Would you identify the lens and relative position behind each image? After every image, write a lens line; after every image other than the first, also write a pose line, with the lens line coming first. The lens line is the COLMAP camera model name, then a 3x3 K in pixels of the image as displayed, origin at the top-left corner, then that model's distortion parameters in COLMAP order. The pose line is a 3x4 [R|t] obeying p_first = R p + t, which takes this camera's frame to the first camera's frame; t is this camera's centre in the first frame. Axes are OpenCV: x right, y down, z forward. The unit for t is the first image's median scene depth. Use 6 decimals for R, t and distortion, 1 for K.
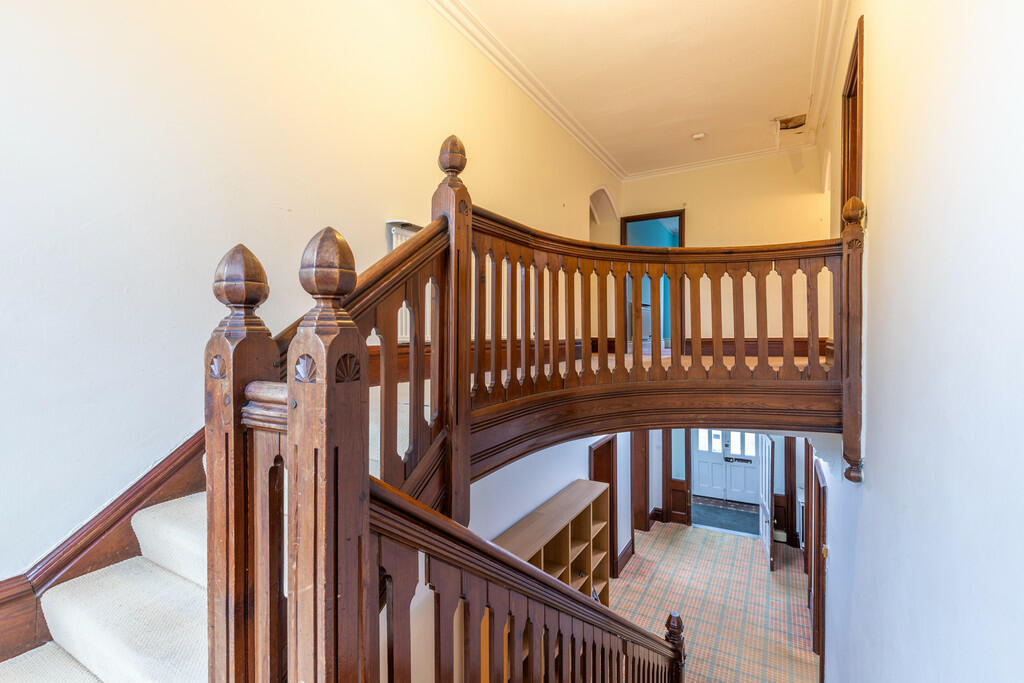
lens RADIAL K [[473.6, 0, 492.2], [0, 473.6, 335.0], [0, 0, 1]] dist [0.031893, 0.000613]
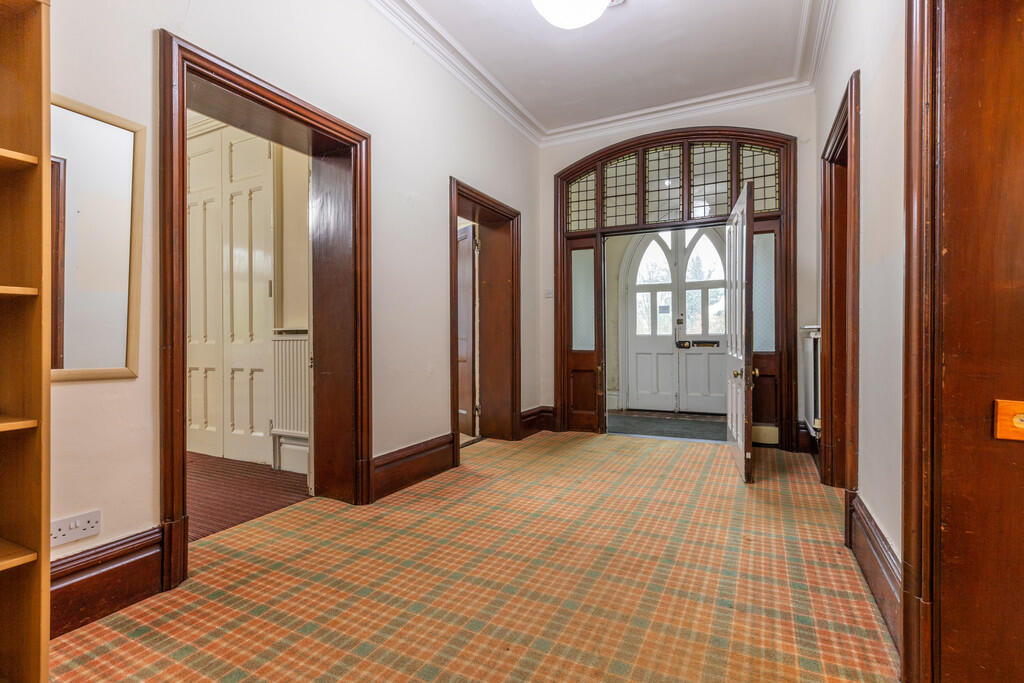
lens RADIAL K [[473.6, 0, 512.3], [0, 473.6, 342.5], [0, 0, 1]] dist [0.031893, 0.000613]
pose [[0.998246, -0.002871, 0.059136, 0.304721], [0.003359, 0.999961, -0.008144, 0.324687], [-0.059110, 0.008328, 0.998217, 0.518093]]
